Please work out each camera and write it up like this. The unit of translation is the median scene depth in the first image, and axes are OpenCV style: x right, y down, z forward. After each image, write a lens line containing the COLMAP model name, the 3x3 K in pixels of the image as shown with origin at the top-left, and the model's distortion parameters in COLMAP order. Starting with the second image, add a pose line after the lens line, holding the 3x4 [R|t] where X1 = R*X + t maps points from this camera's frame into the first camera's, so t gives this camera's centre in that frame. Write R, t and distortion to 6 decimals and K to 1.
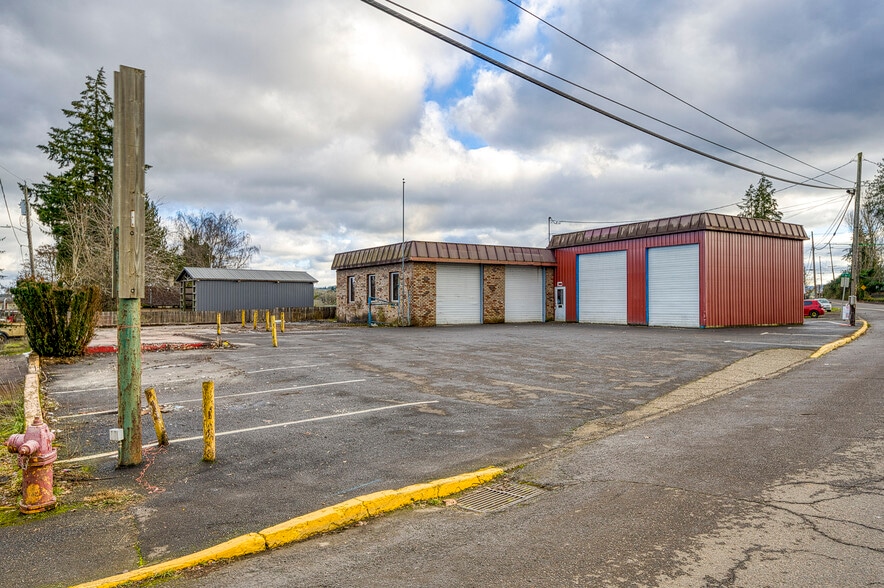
lens RADIAL K [[627.3, 0, 451.4], [0, 627.3, 296.7], [0, 0, 1]] dist [0.037168, -0.002779]
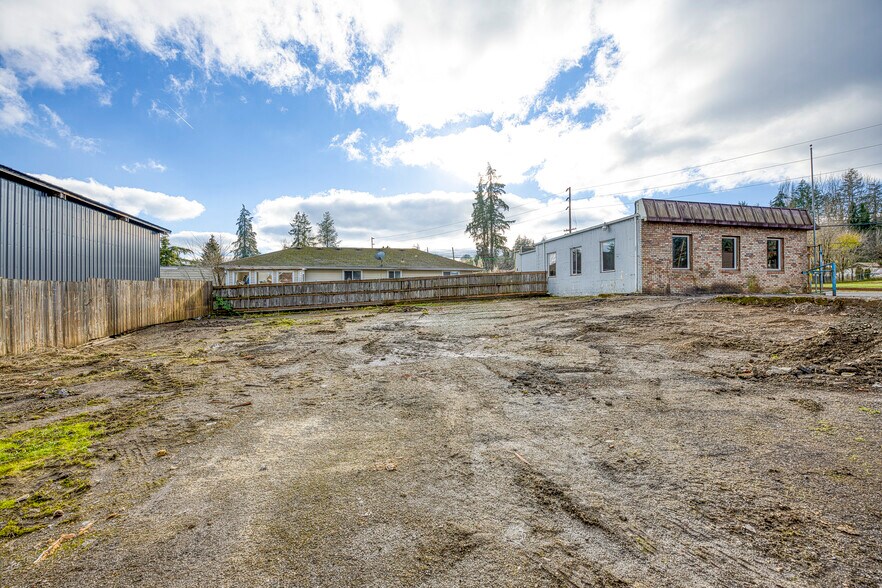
lens RADIAL K [[371.1, 0, 440.1], [0, 371.1, 289.7], [0, 0, 1]] dist [-0.022821, 0.001686]
pose [[0.356780, 0.010220, 0.934133, -0.704433], [-0.007172, 0.999941, -0.008201, 0.041388], [-0.934161, -0.003774, 0.356832, 1.167577]]
